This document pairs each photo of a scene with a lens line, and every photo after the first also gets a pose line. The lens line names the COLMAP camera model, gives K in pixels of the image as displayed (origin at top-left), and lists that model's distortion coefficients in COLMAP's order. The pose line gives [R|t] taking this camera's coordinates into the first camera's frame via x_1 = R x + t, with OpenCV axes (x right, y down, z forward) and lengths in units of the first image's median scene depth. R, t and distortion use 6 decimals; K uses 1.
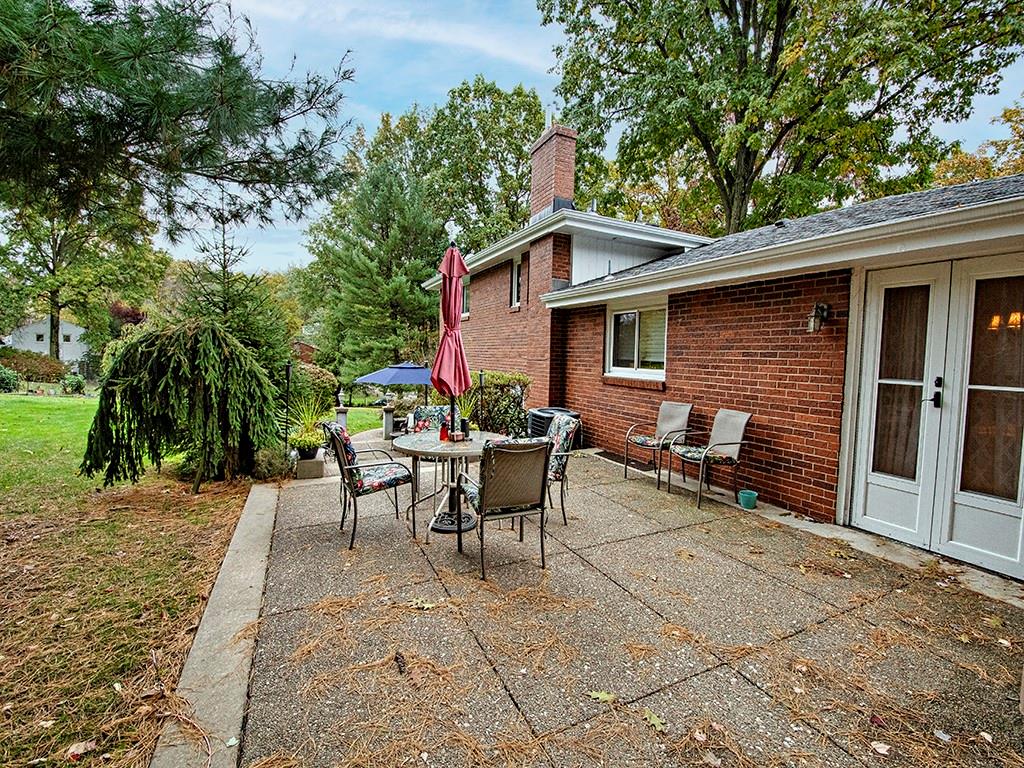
lens RADIAL K [[446.4, 0, 517.7], [0, 446.4, 378.5], [0, 0, 1]] dist [0.002821, -0.000791]
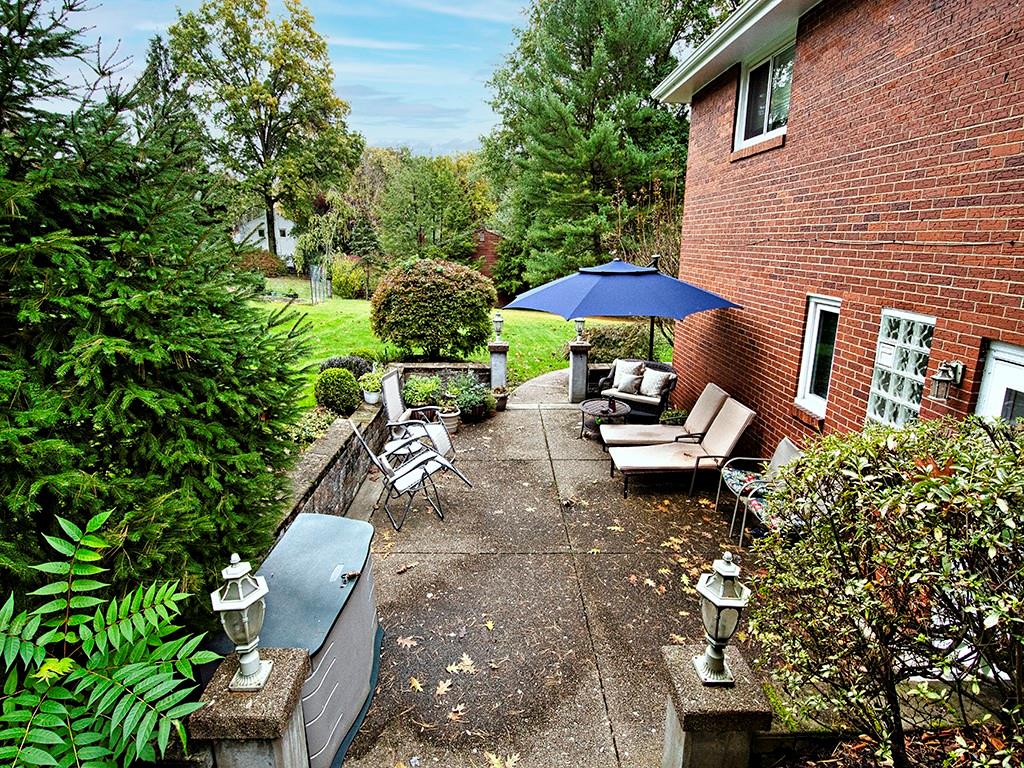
lens RADIAL K [[521.6, 0, 512.0], [0, 521.6, 384.0], [0, 0, 1]] dist [-0.026721, 0.000088]
pose [[0.912673, 0.087720, -0.399166, -0.039677], [-0.001030, 0.977185, 0.212389, -0.007775], [0.408690, -0.193431, 0.891940, 0.145602]]
